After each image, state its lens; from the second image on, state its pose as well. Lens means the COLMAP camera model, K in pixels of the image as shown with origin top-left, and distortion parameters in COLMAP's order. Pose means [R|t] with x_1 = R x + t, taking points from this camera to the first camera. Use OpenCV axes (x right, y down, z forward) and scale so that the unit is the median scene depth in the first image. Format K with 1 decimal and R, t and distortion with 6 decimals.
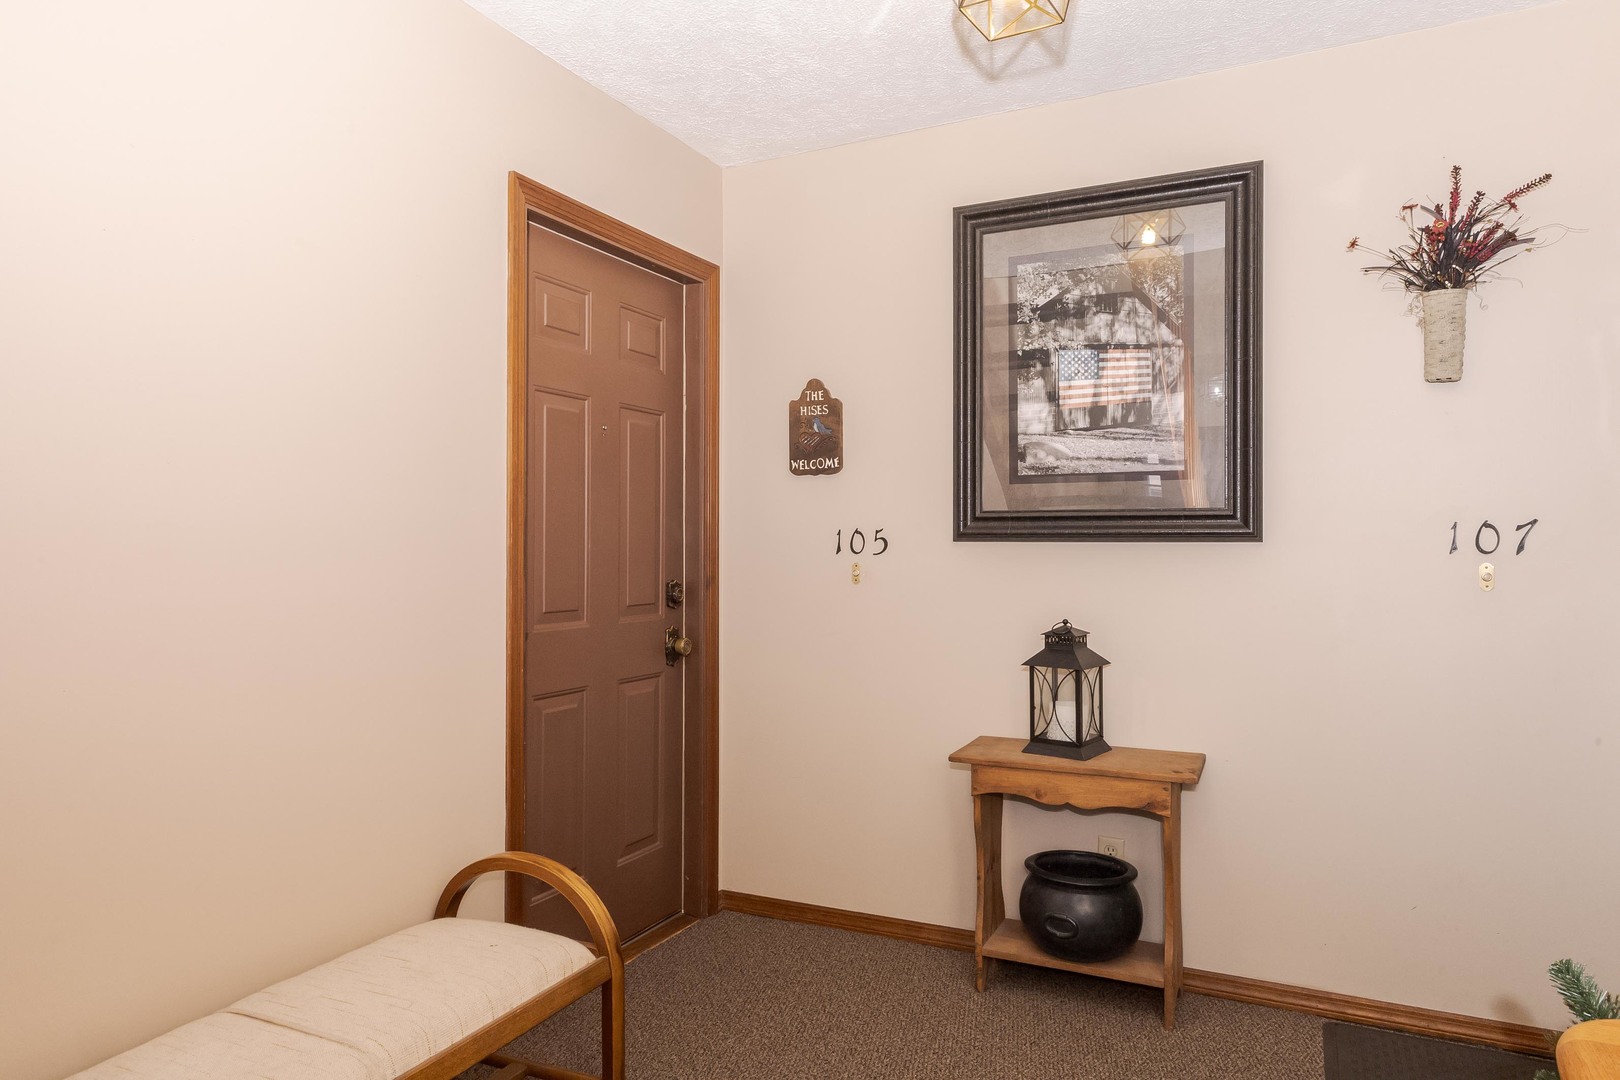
lens RADIAL K [[1029.9, 0, 778.7], [0, 1029.9, 548.3], [0, 0, 1]] dist [-0.002031, -0.001536]
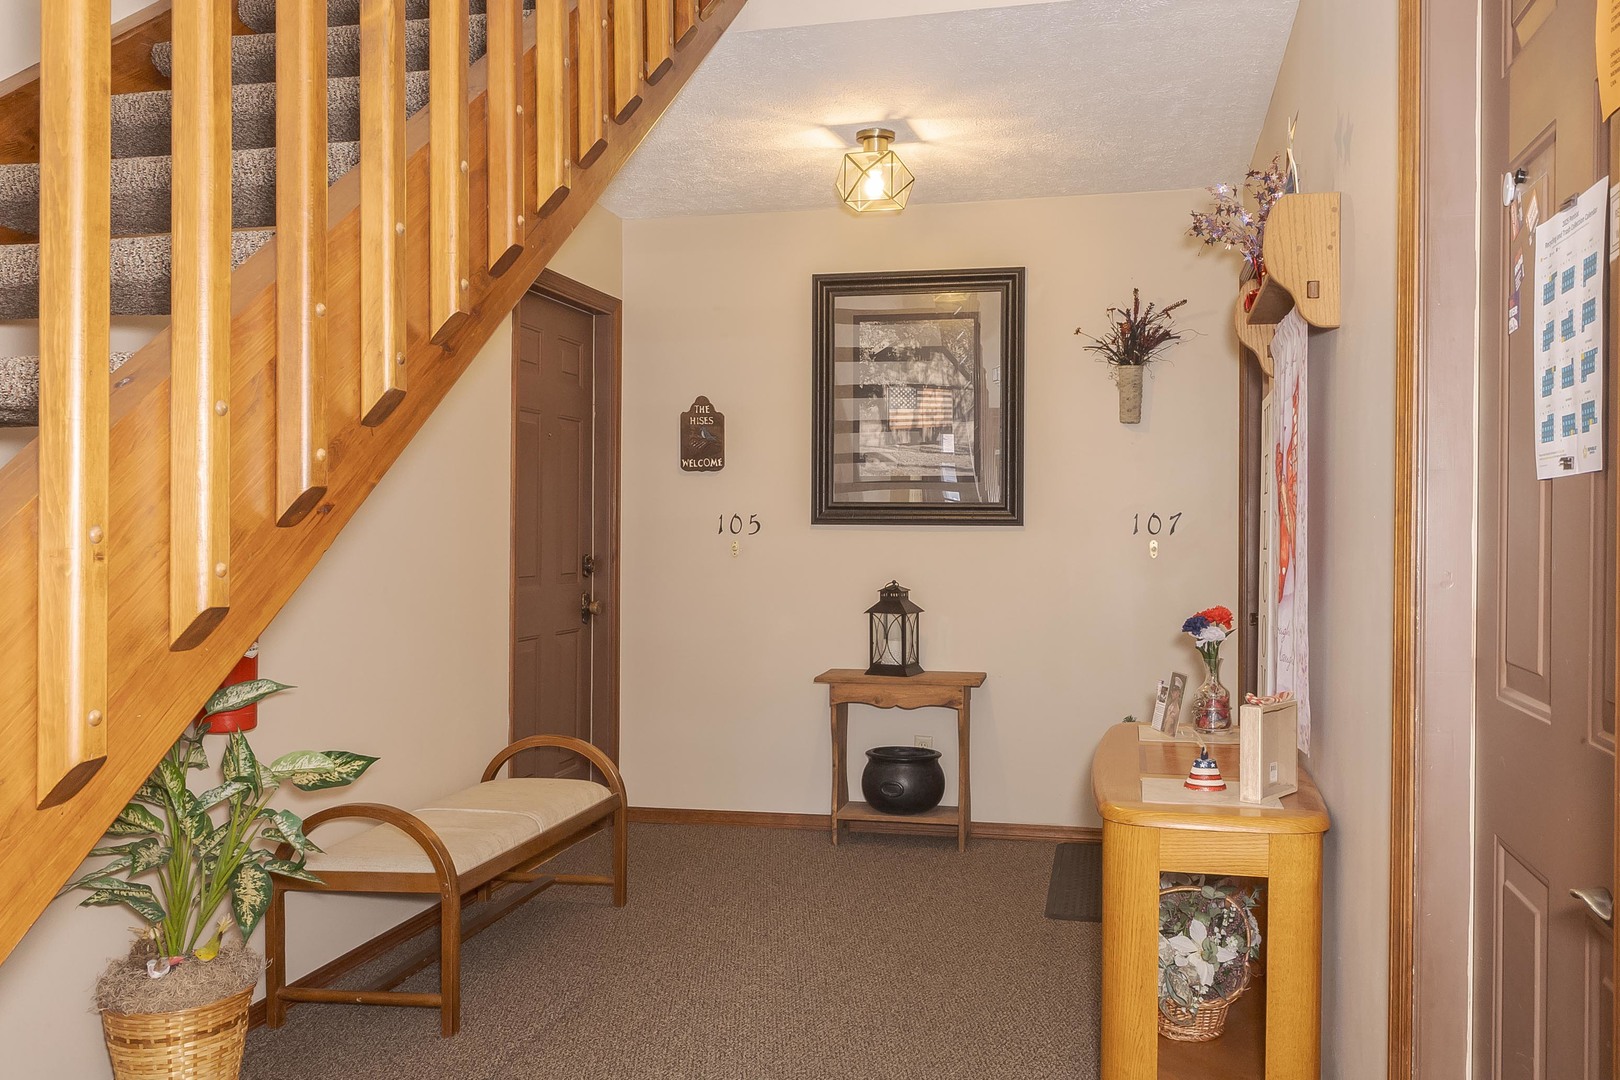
lens RADIAL K [[1349.7, 0, 791.6], [0, 1349.7, 539.9], [0, 0, 1]] dist [0.011488, -0.001001]
pose [[0.976790, -0.000236, 0.214200, -0.247003], [-0.002174, 0.999937, 0.011015, -0.006522], [-0.214189, -0.011225, 0.976728, -0.752804]]
